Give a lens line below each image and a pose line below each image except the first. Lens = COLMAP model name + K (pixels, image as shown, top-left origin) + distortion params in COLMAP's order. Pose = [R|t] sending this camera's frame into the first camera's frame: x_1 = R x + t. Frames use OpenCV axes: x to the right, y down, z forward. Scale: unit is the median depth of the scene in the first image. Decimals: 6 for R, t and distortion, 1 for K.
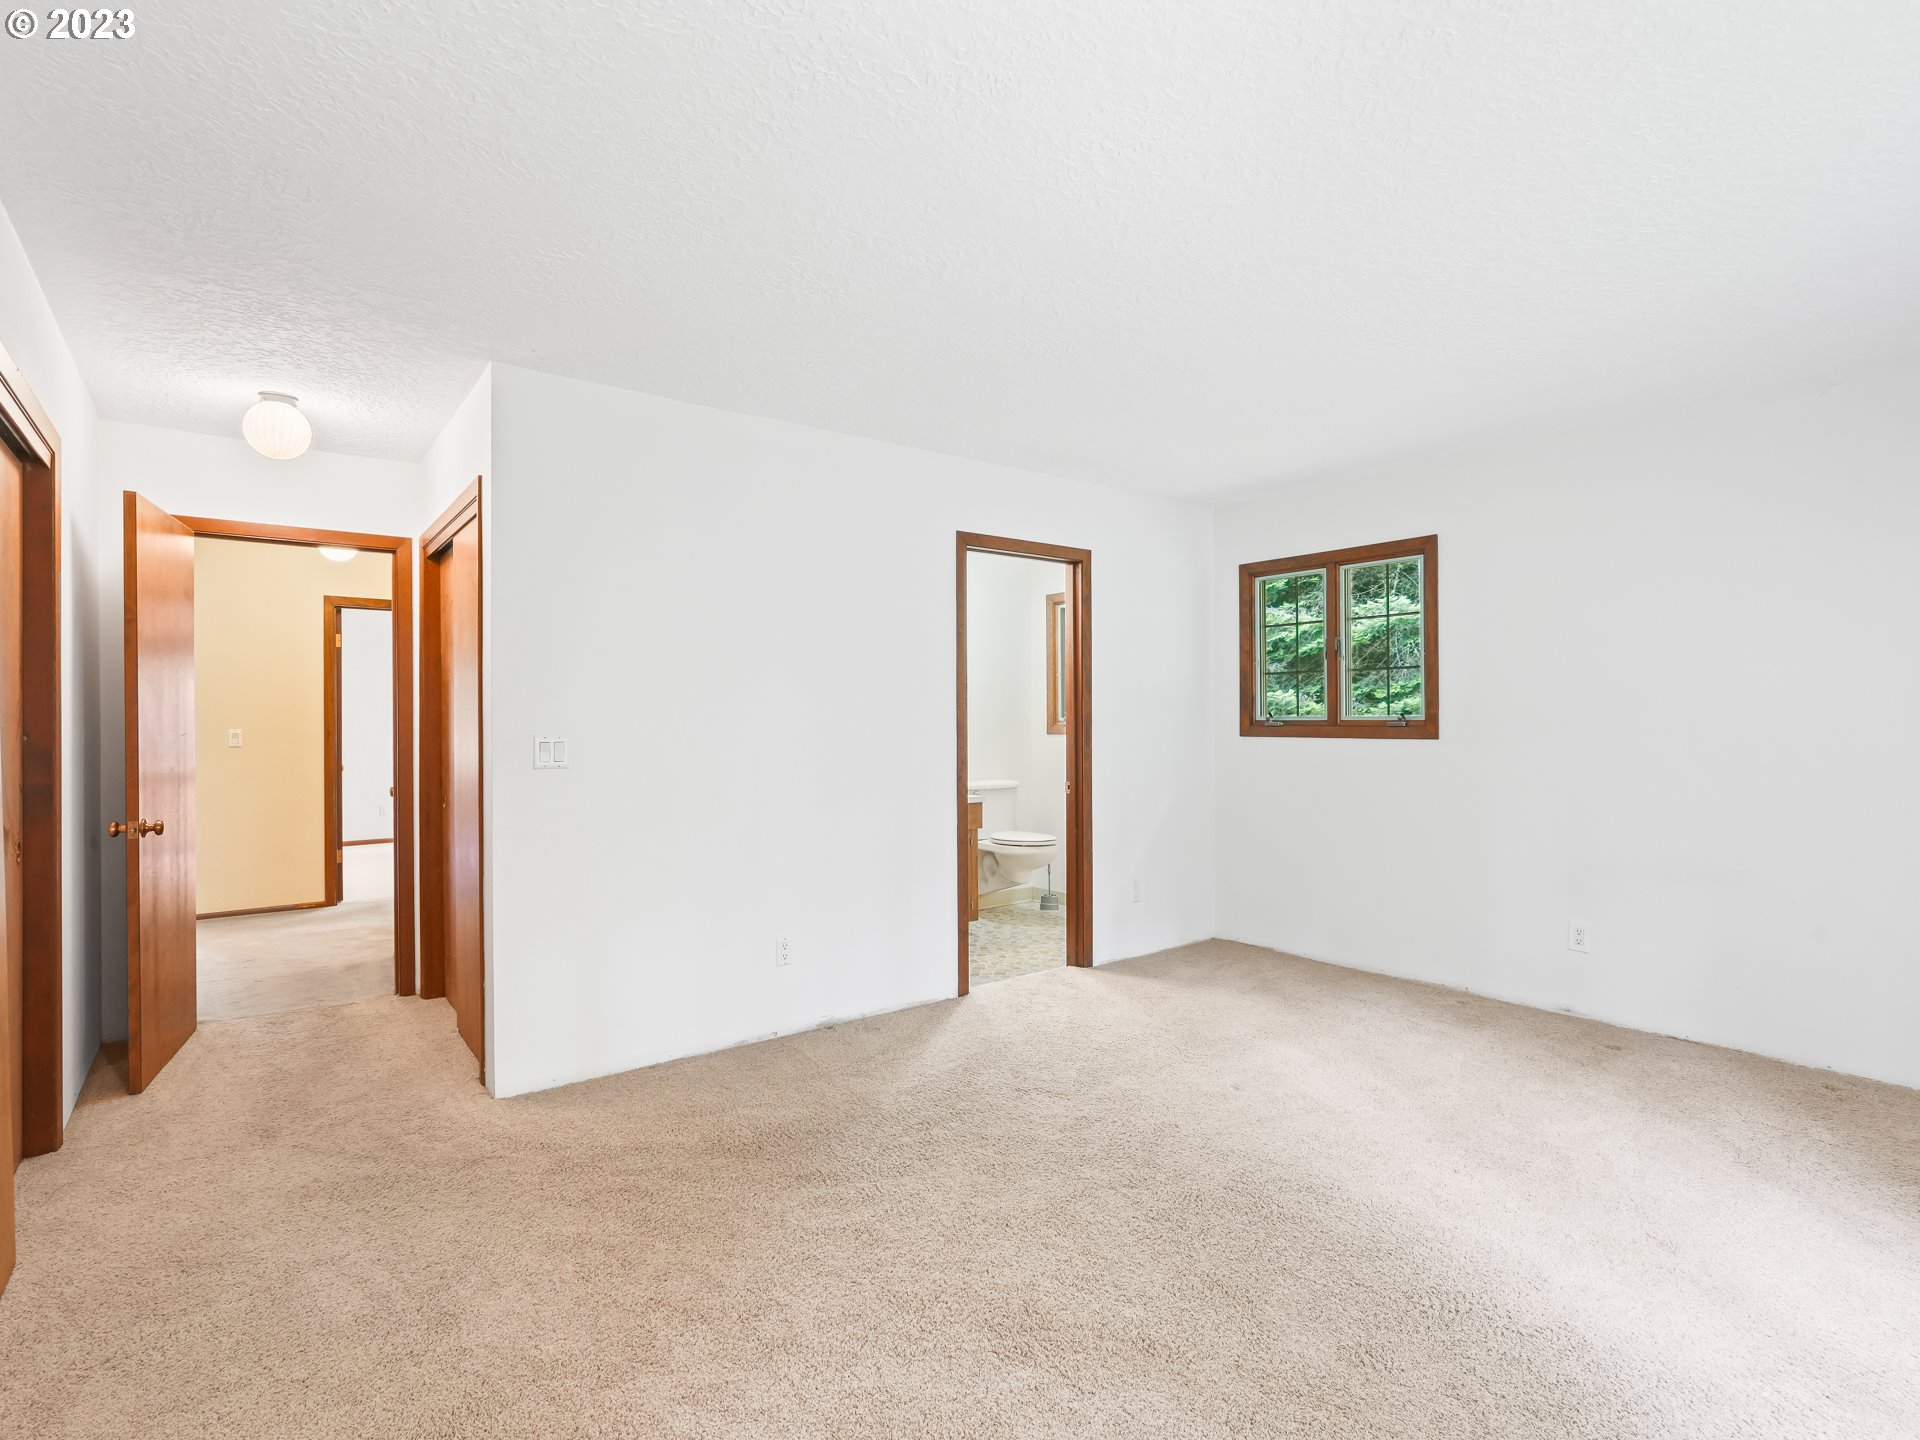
lens RADIAL K [[943.5, 0, 960.0], [0, 943.5, 720.0], [0, 0, 1]] dist [-0.027825, -0.000057]
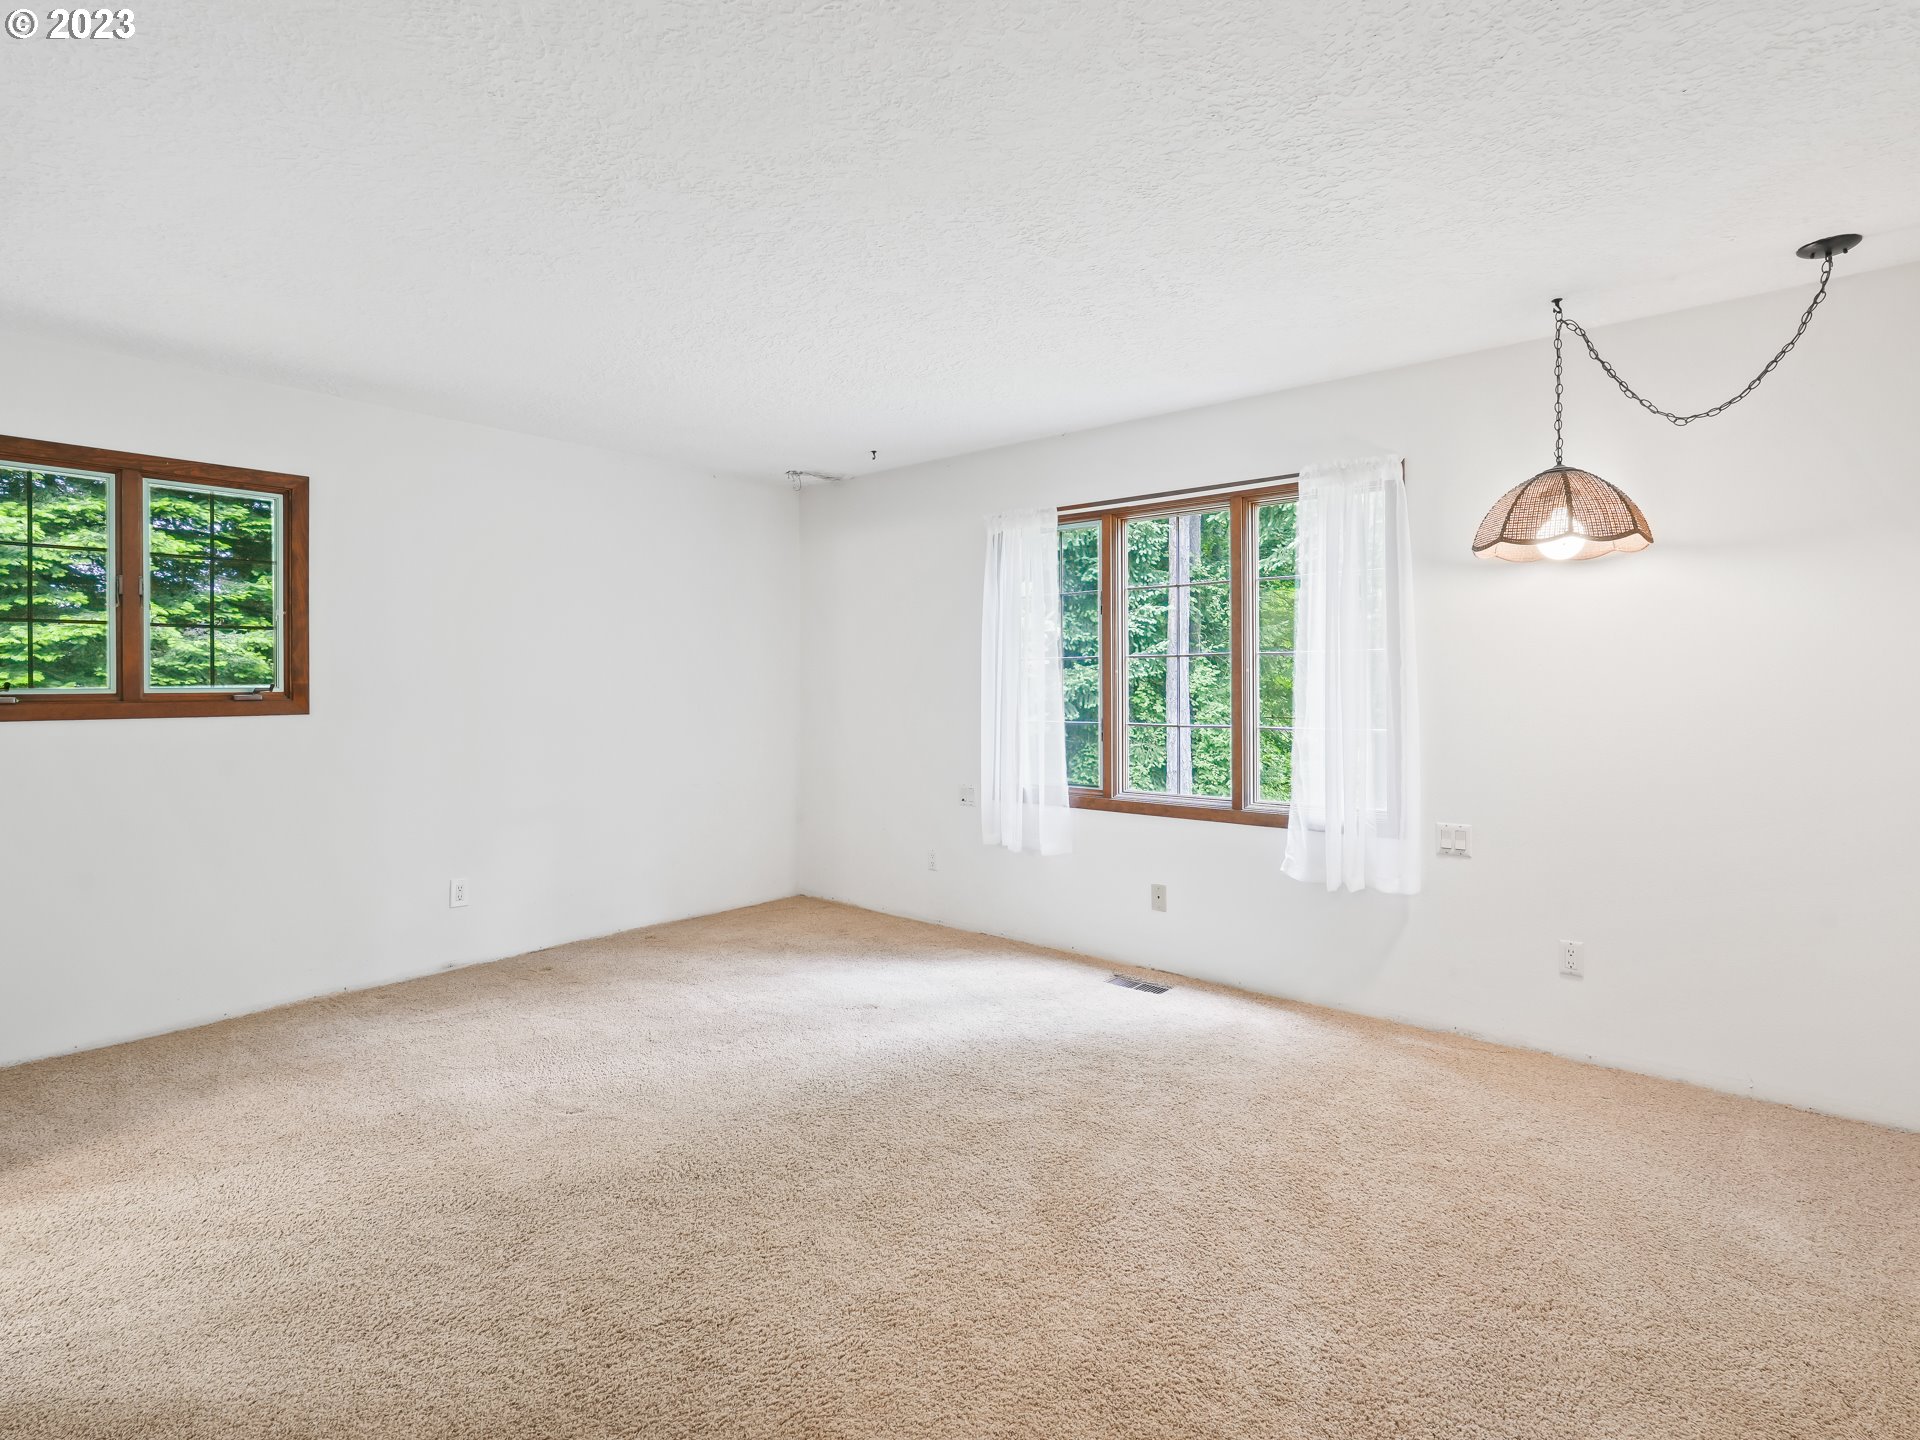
lens RADIAL K [[943.5, 0, 960.0], [0, 943.5, 720.0], [0, 0, 1]] dist [-0.027825, -0.000057]
pose [[-0.220613, -0.039314, 0.974569, -0.478256], [0.004325, 0.999138, 0.041284, -0.007896], [-0.975352, 0.013323, -0.220253, 0.639221]]
